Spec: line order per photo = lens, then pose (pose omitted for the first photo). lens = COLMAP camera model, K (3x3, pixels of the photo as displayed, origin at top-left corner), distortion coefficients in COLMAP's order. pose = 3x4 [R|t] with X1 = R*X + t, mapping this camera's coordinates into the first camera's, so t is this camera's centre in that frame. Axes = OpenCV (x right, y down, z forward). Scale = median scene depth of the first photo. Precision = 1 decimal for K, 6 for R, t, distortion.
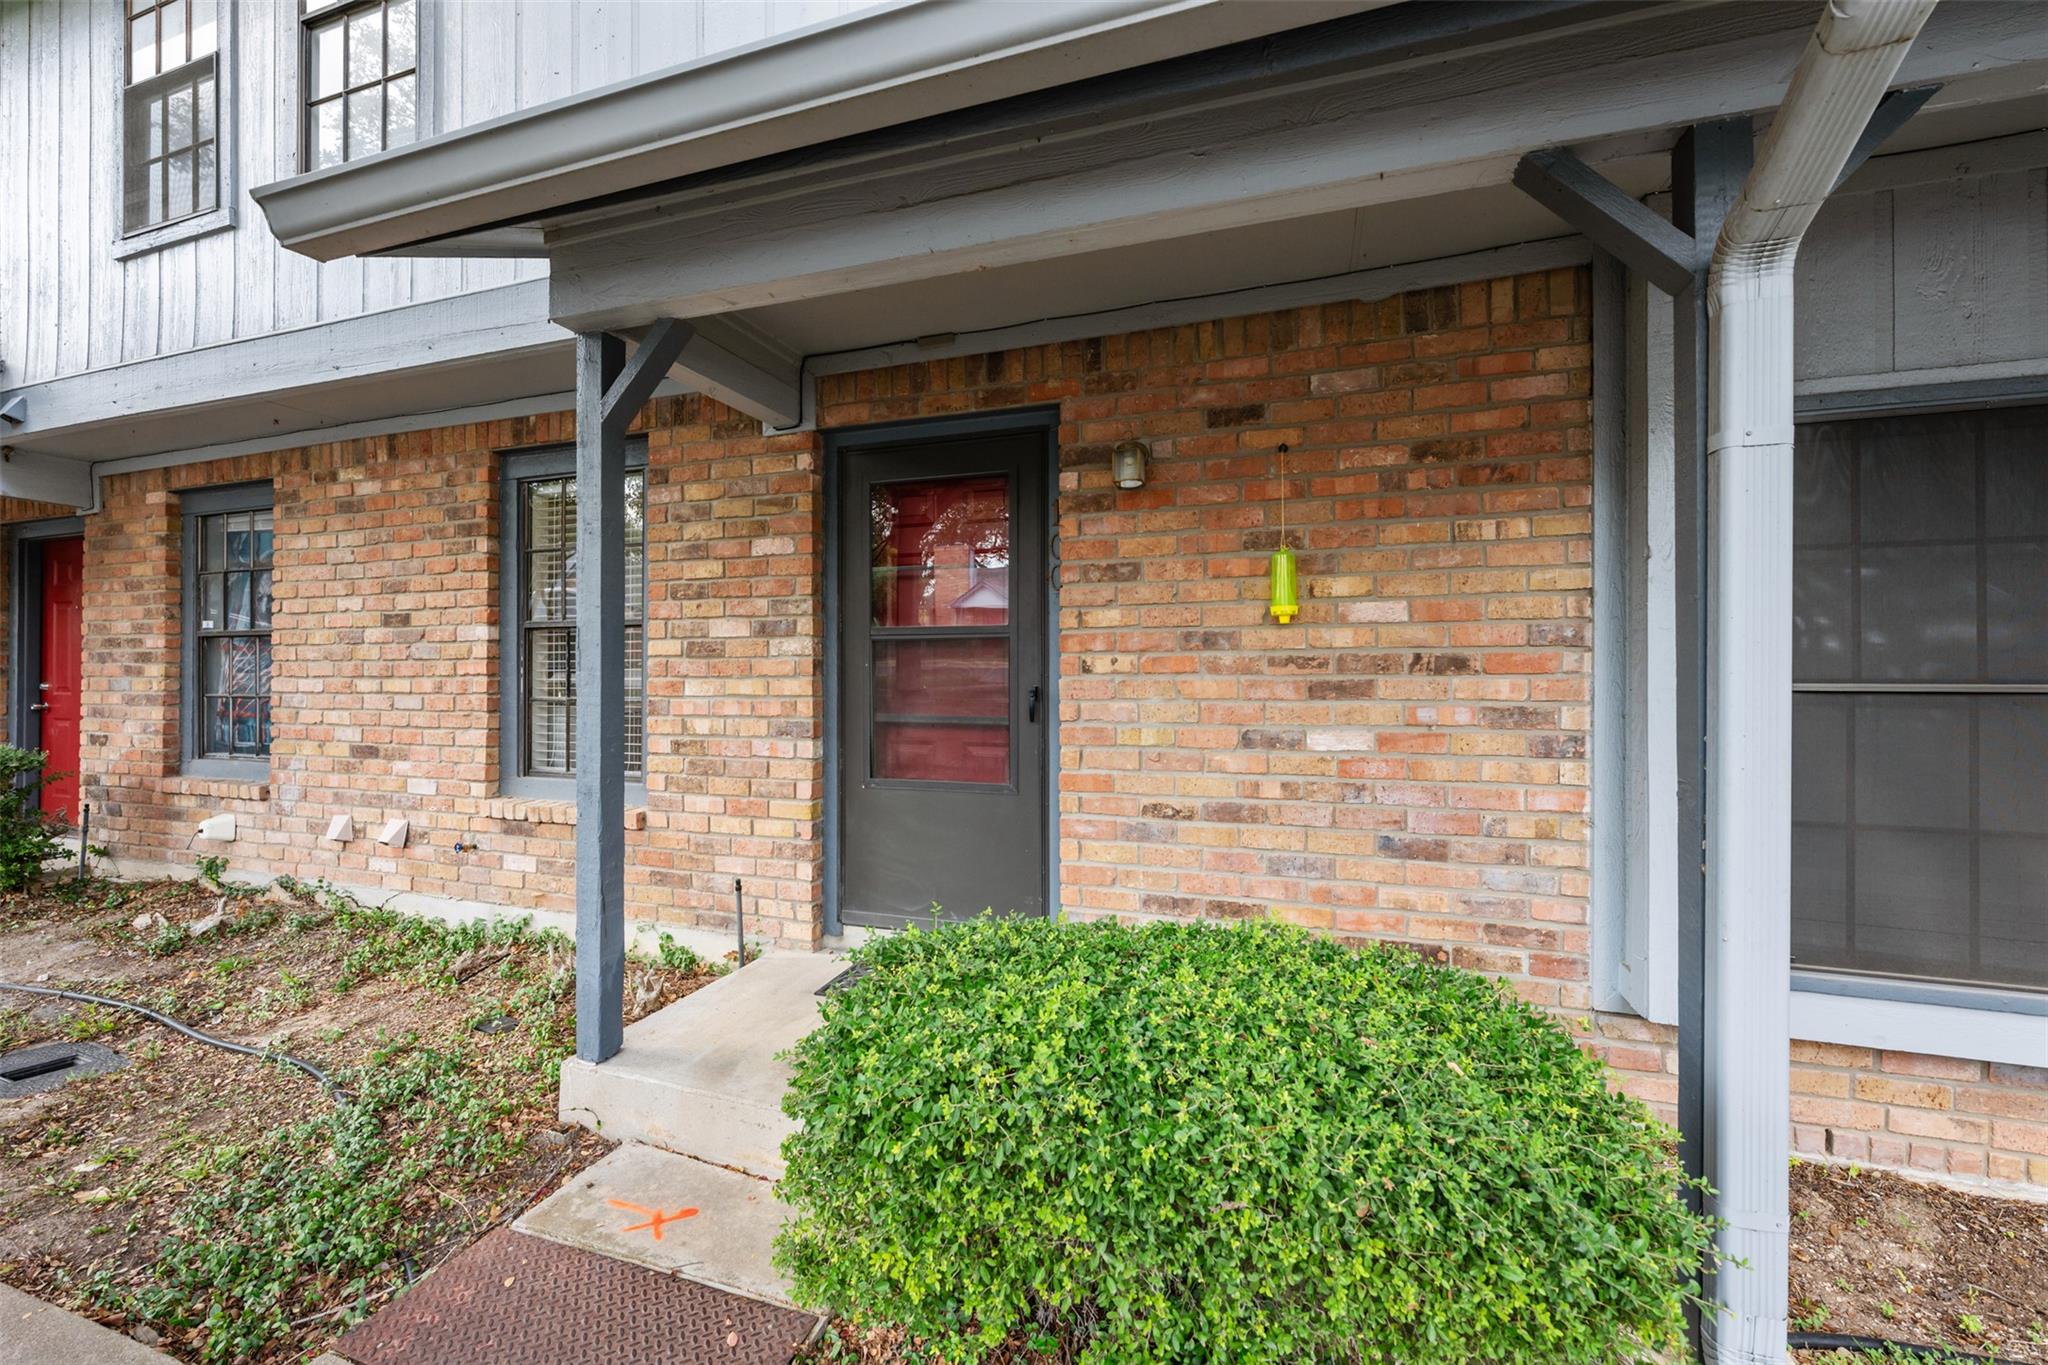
lens RADIAL K [[814.6, 0, 1024.1], [0, 814.6, 670.1], [0, 0, 1]] dist [-0.002271, 0.001053]
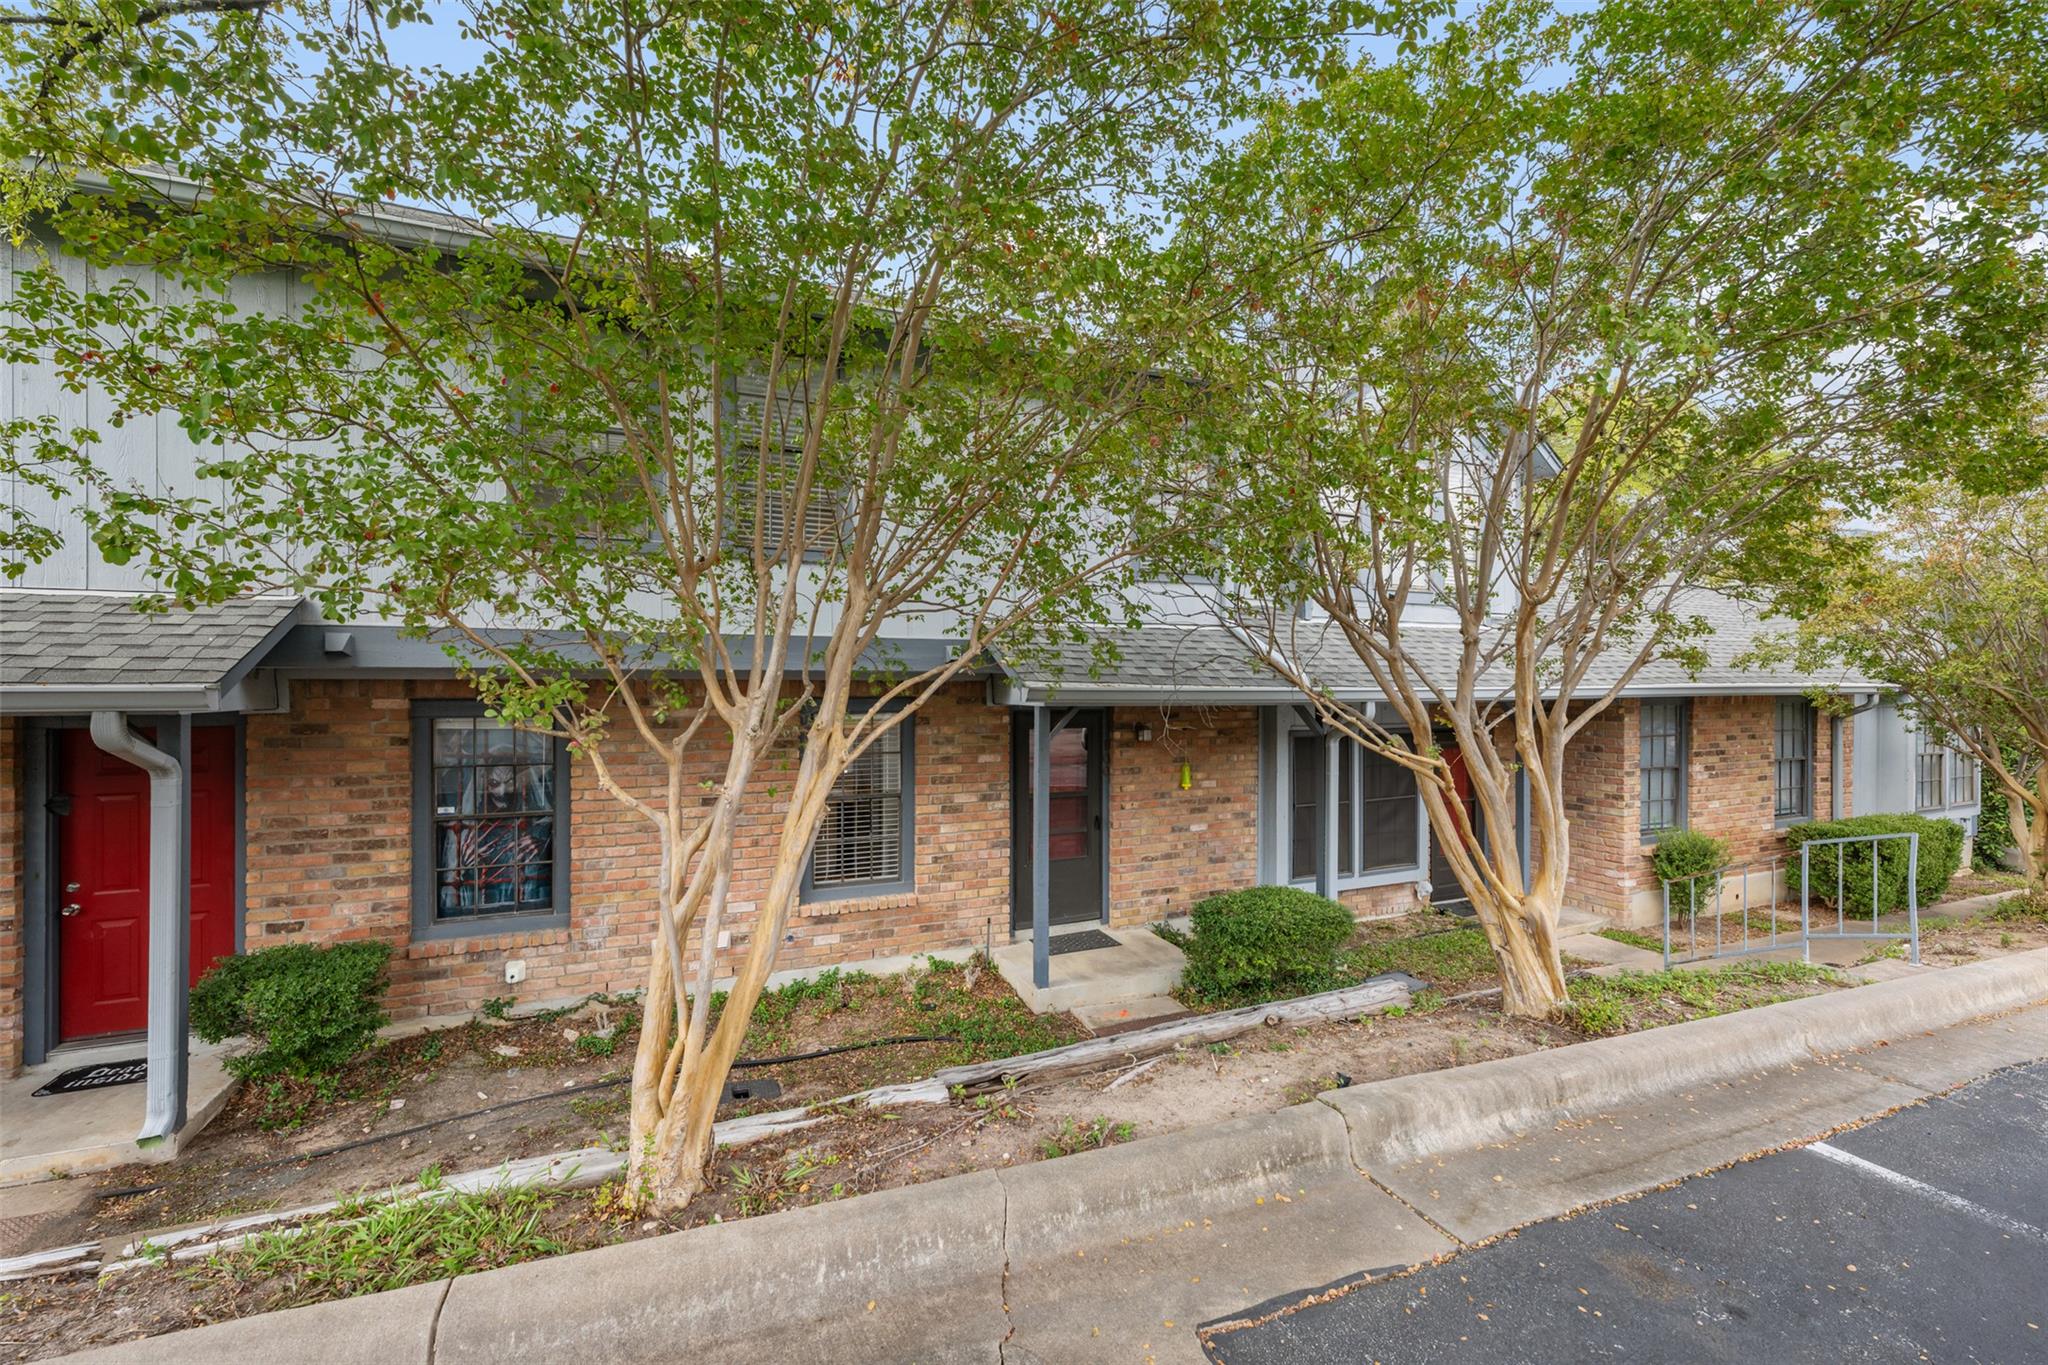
lens RADIAL K [[814.6, 0, 1021.1], [0, 814.6, 684.3], [0, 0, 1]] dist [-0.002271, 0.001053]
pose [[0.744794, 0.004308, 0.667280, -1.480320], [-0.002194, 0.999990, -0.004008, -0.299740], [-0.667291, 0.001521, 0.744796, -0.562332]]
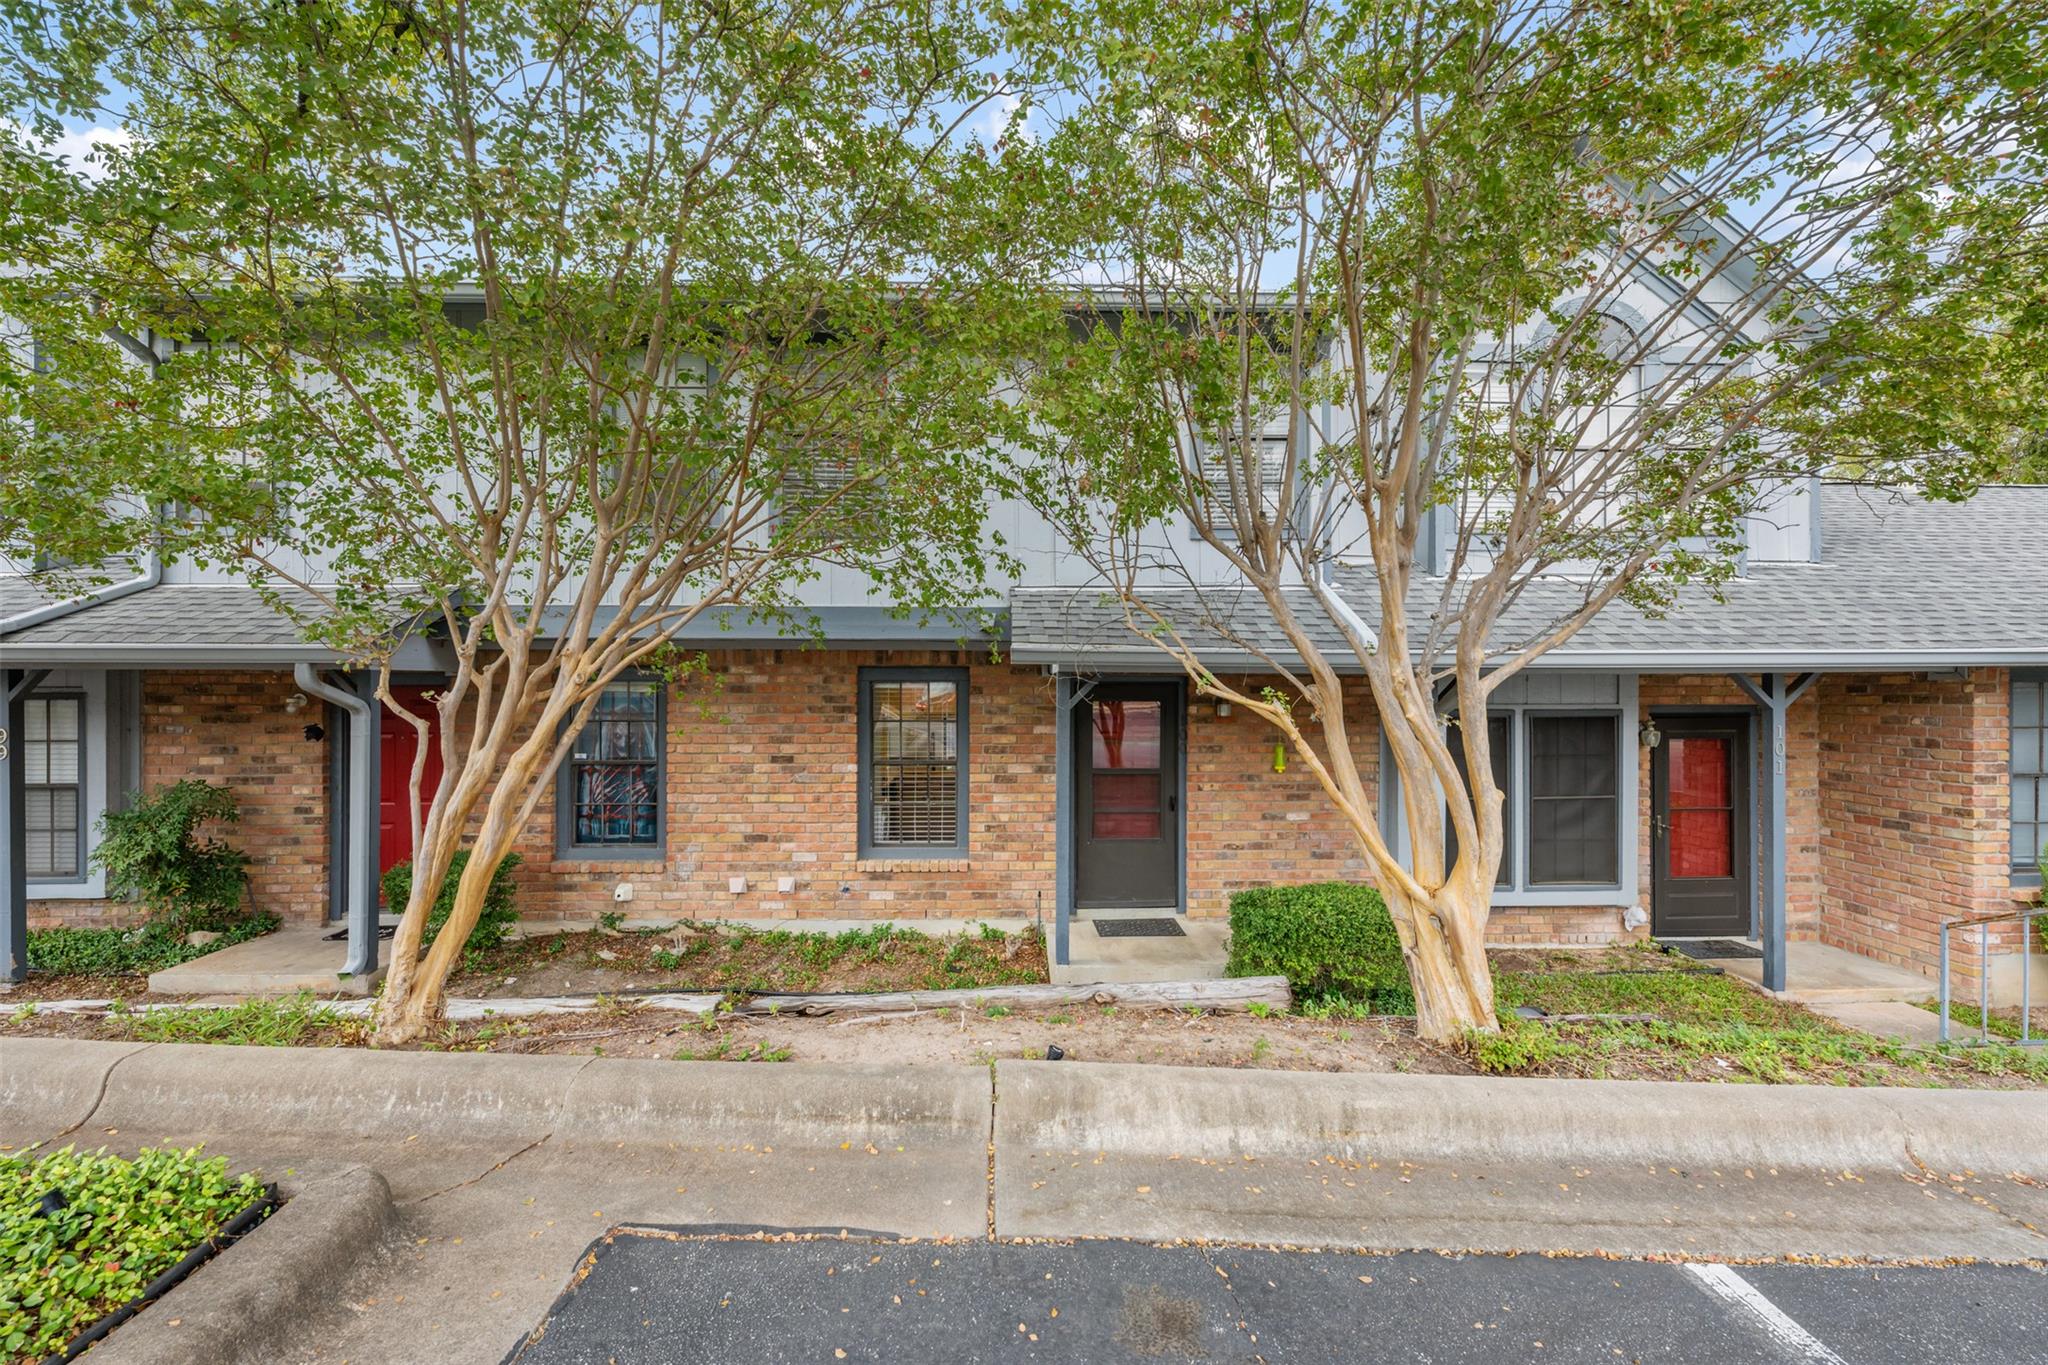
lens RADIAL K [[814.6, 0, 1006.4], [0, 814.6, 682.2], [0, 0, 1]] dist [-0.002271, 0.001053]
pose [[0.937419, 0.005876, 0.348154, -1.004878], [-0.004045, 0.999974, -0.005985, -0.232098], [-0.348180, 0.004202, 0.937418, -0.814479]]
